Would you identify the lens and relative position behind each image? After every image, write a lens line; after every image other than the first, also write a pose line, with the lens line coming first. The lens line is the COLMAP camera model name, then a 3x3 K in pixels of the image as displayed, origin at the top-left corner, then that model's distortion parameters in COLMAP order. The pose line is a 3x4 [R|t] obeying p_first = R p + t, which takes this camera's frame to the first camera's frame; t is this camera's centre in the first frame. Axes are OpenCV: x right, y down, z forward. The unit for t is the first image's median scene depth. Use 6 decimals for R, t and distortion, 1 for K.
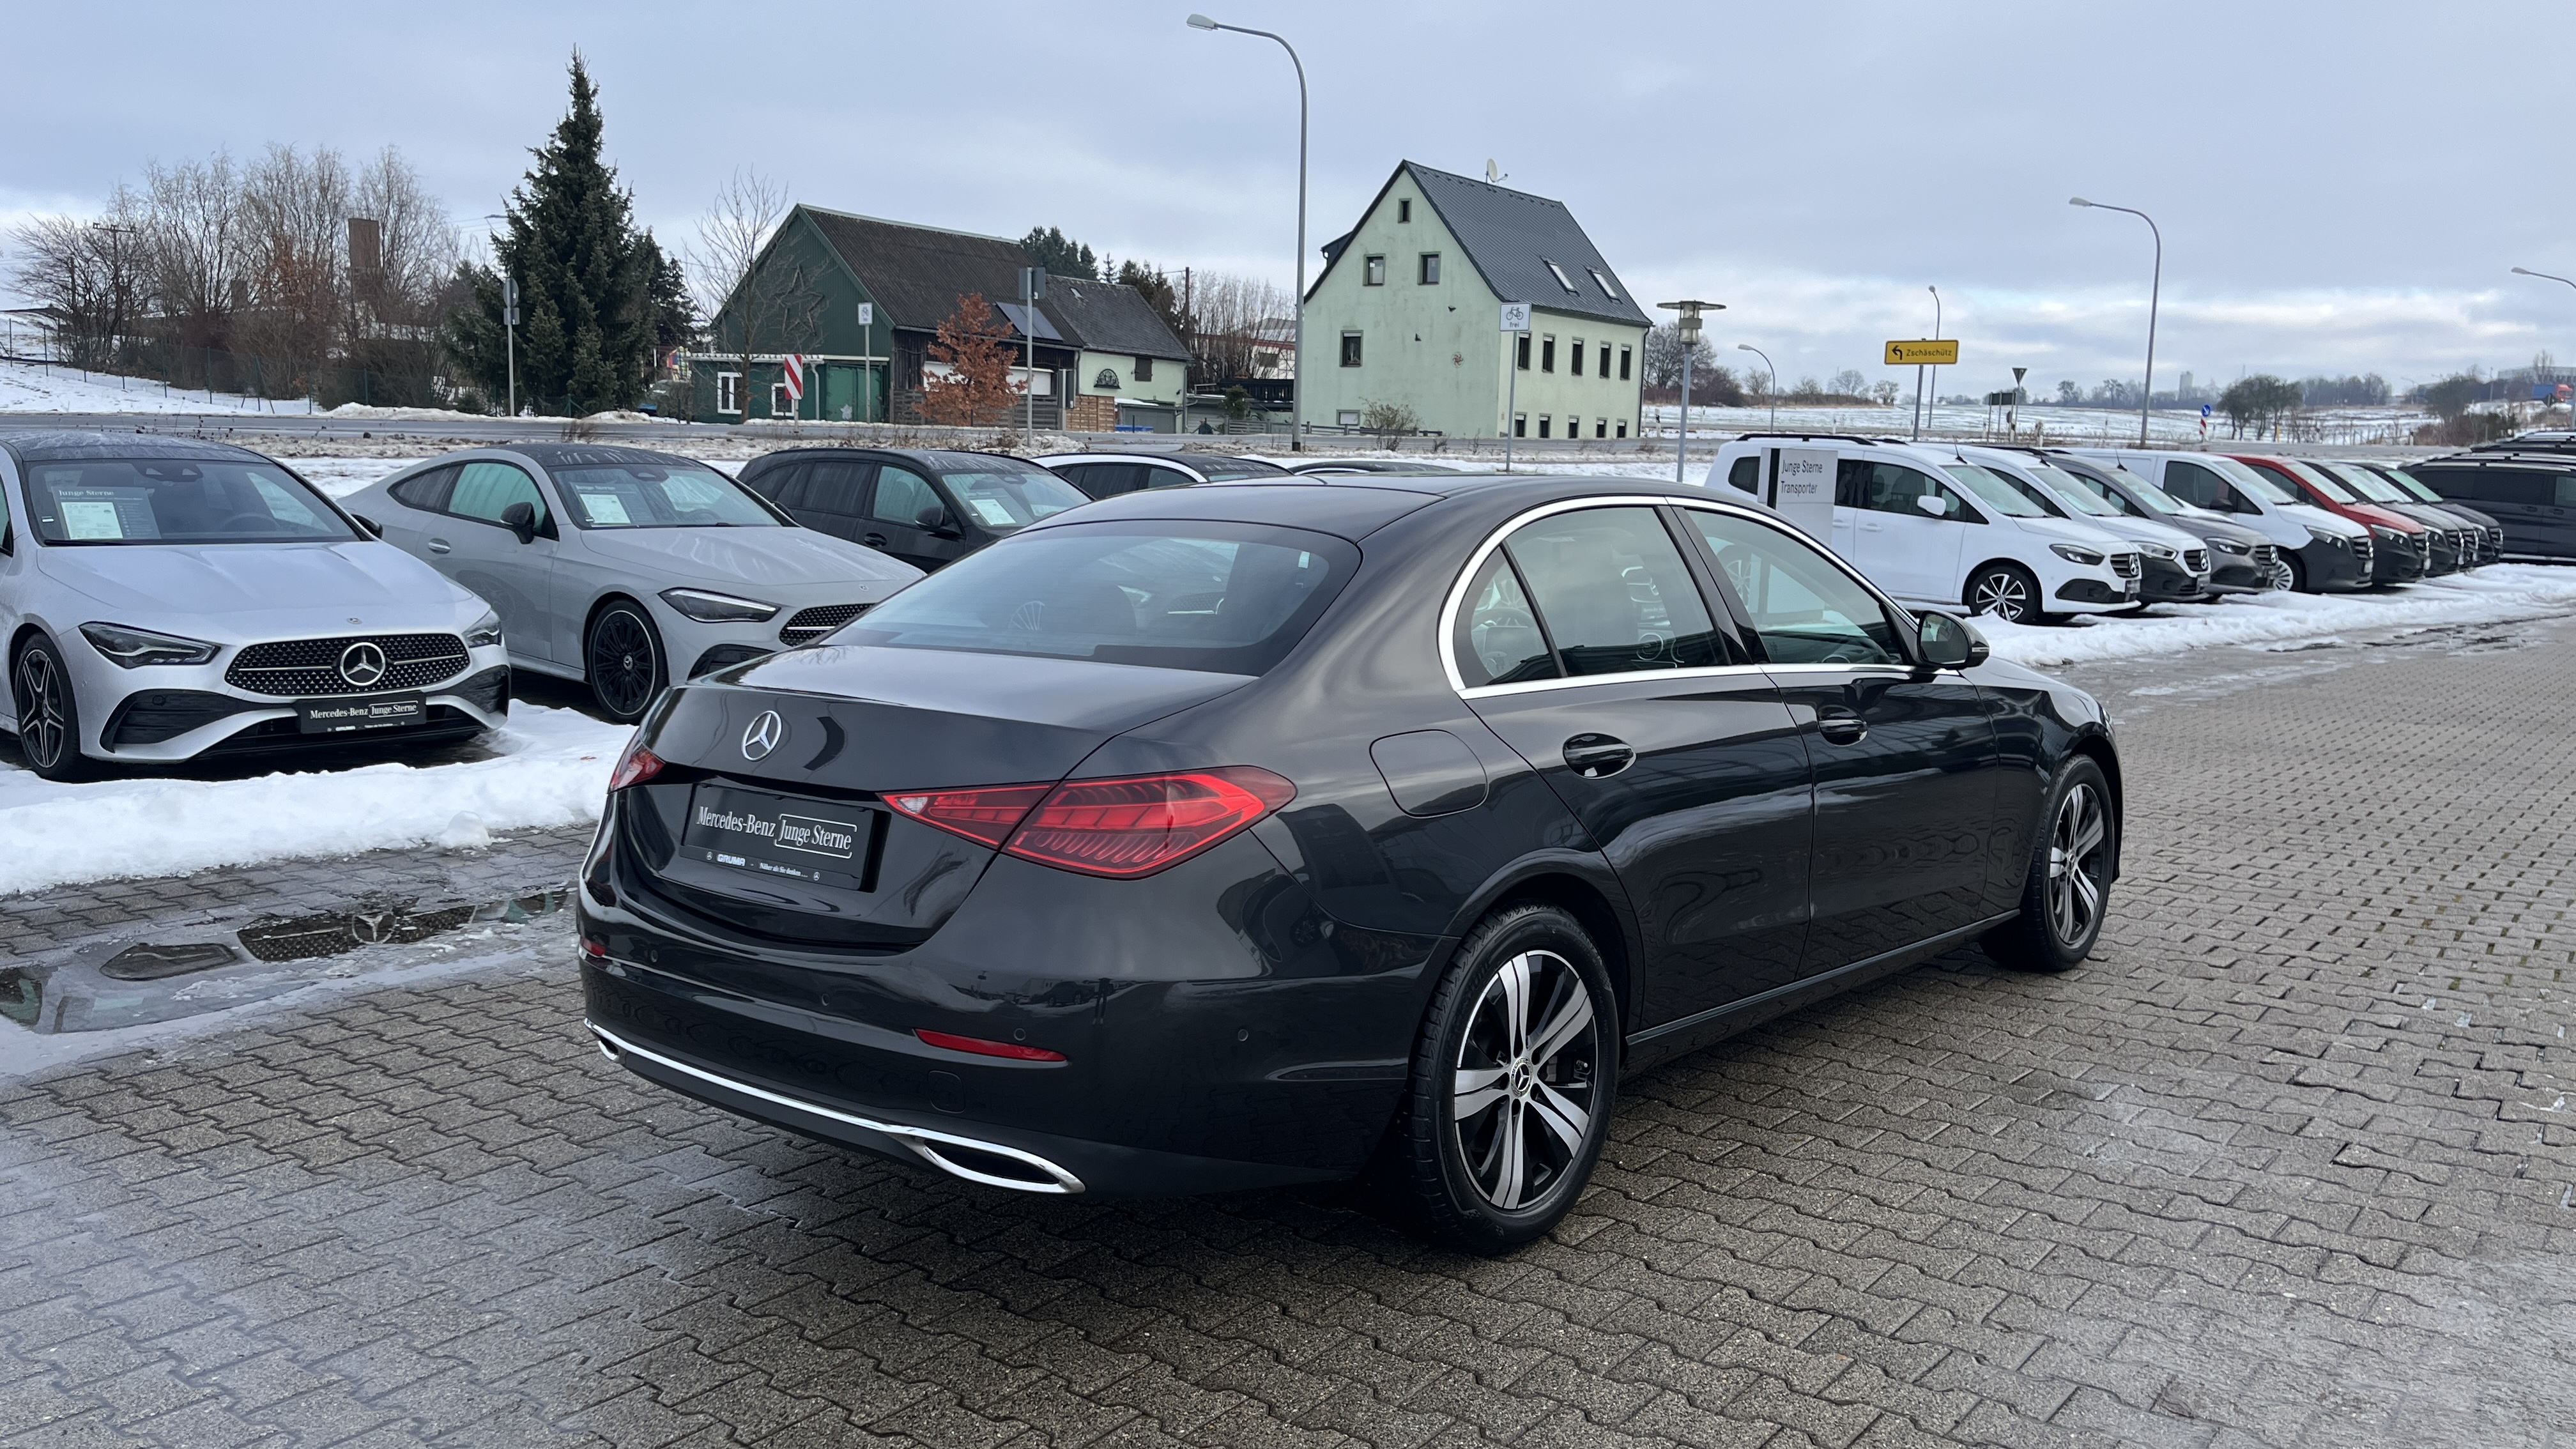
lens RADIAL K [[1948.0, 0, 1291.9], [0, 1948.0, 794.1], [0, 0, 1]] dist [0.082477, -0.085063]
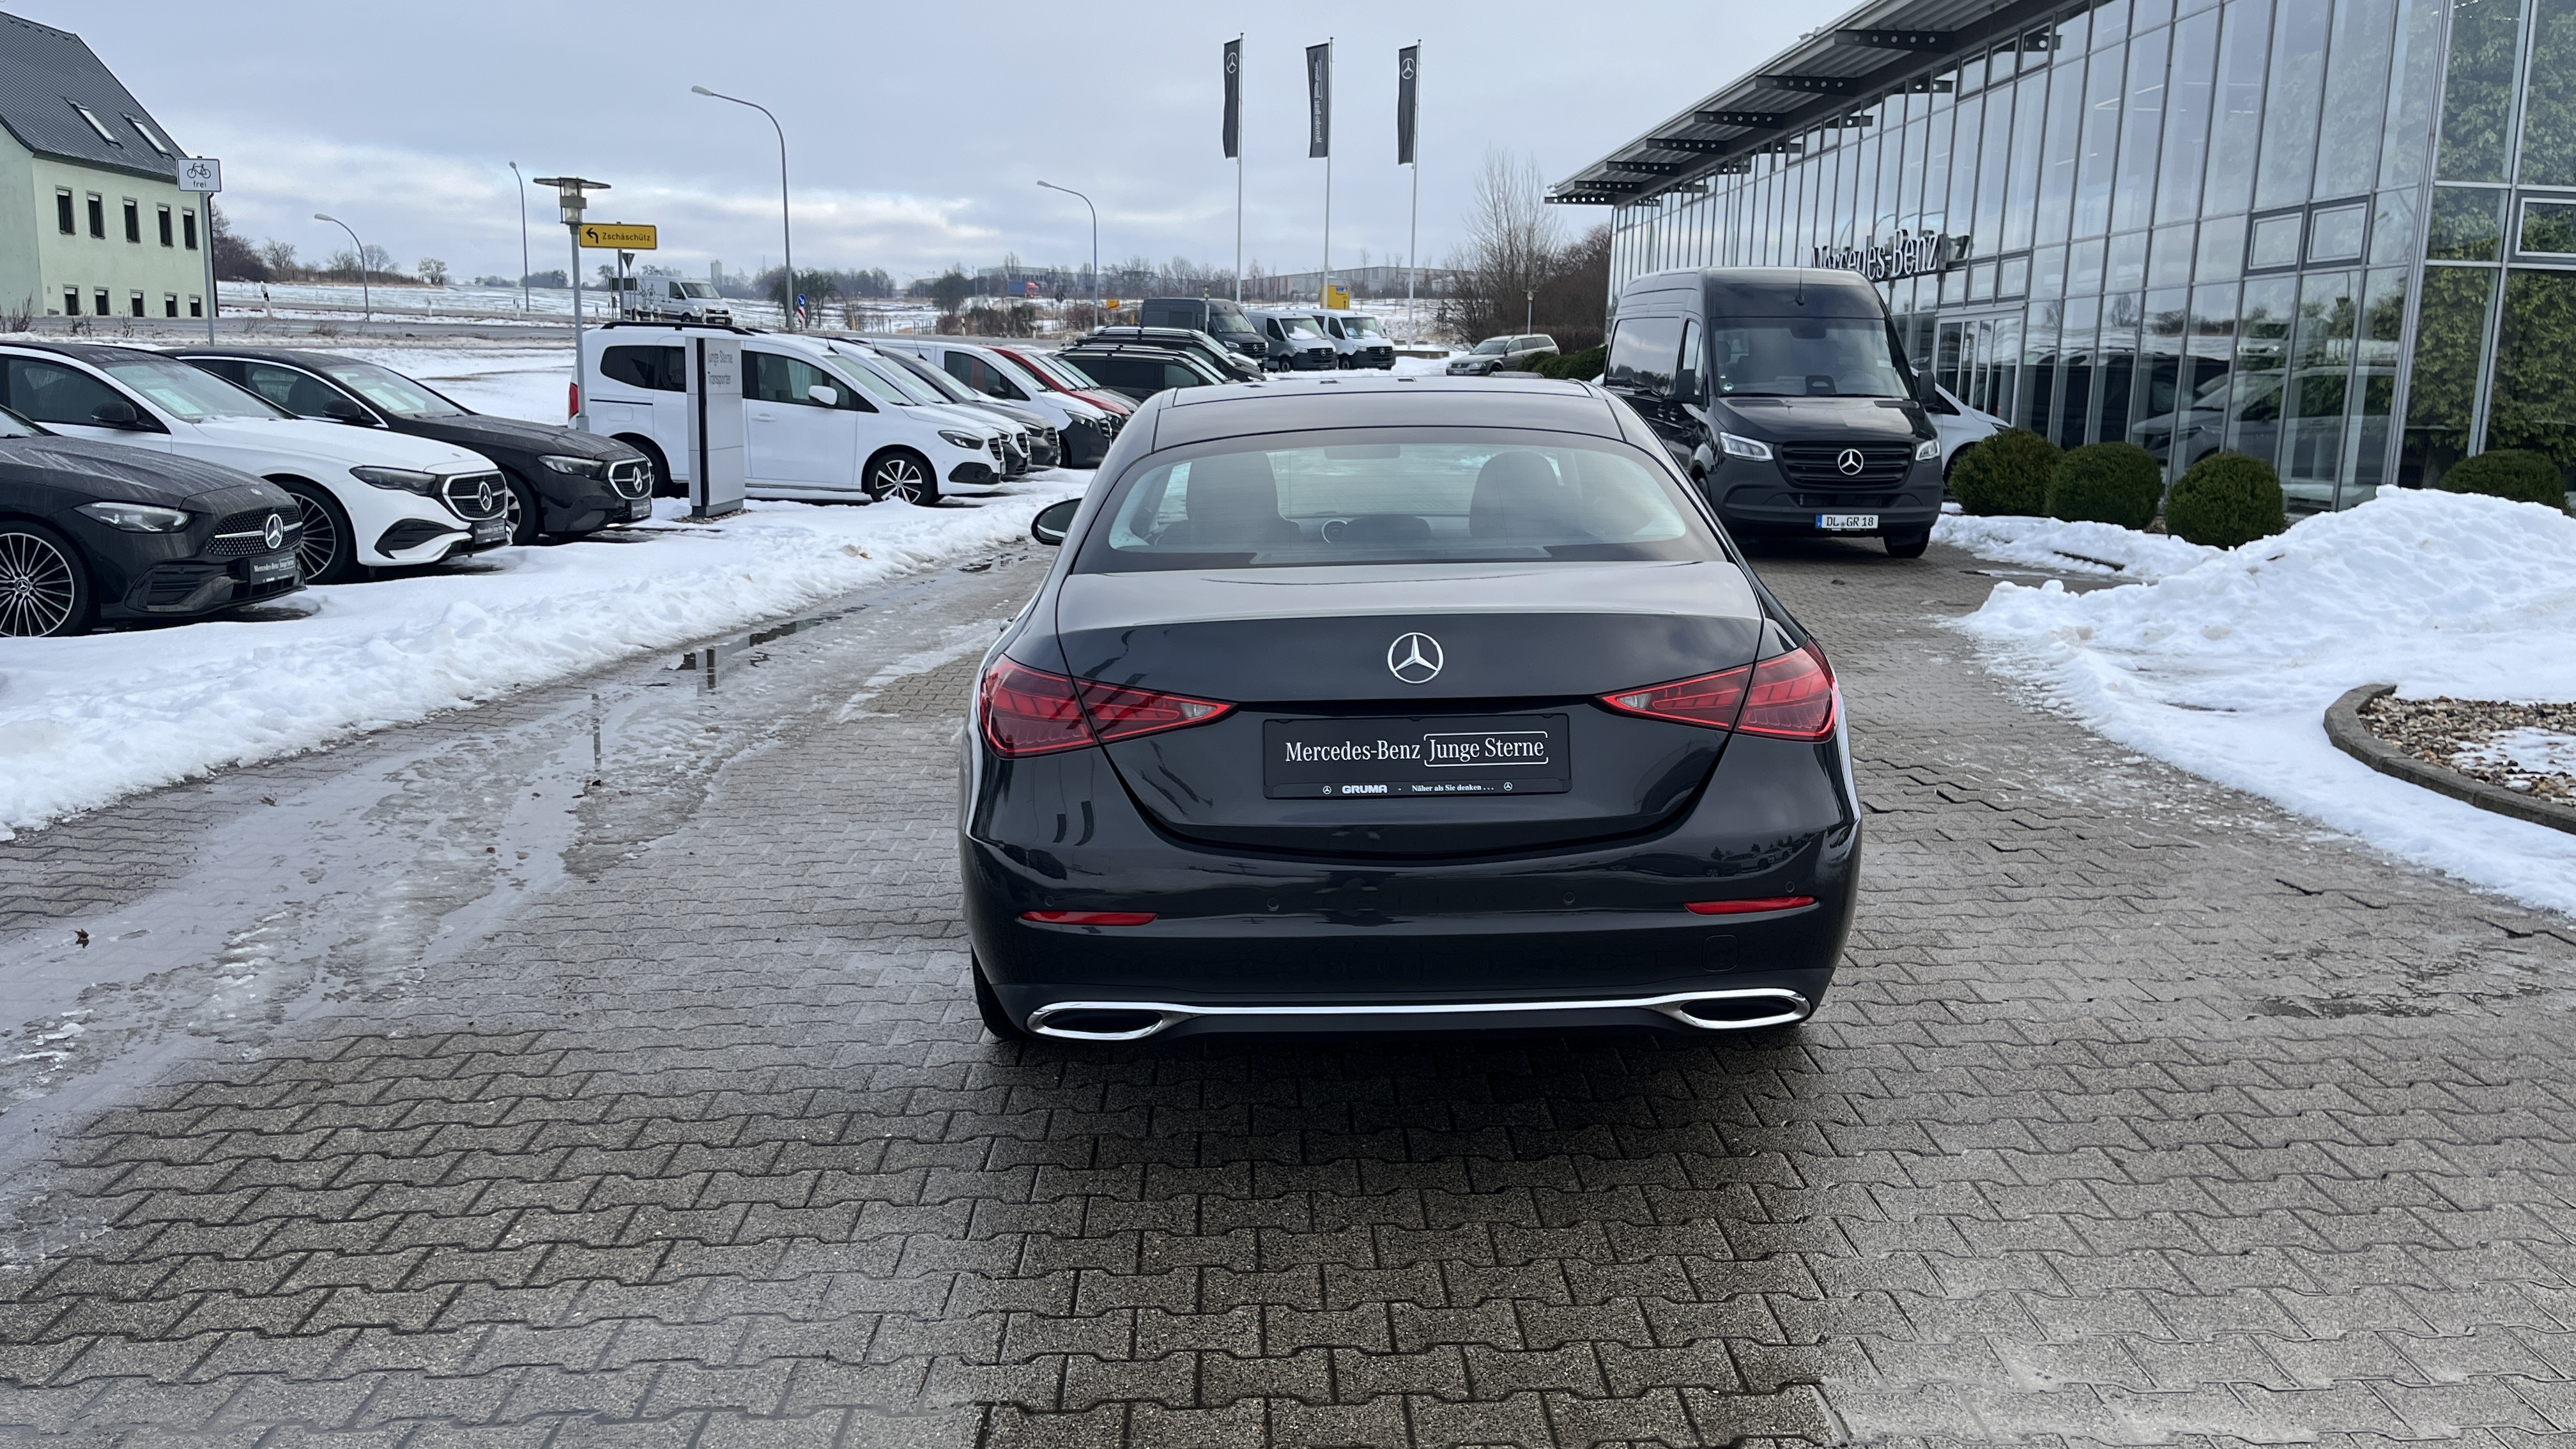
lens RADIAL K [[1968.0, 0, 1320.4], [0, 1968.0, 737.0], [0, 0, 1]] dist [0.071584, -0.086144]
pose [[0.759305, -0.128223, 0.637977, -0.162662], [0.110934, 0.991549, 0.067254, -0.010740], [-0.641210, 0.019707, 0.767113, 0.044704]]
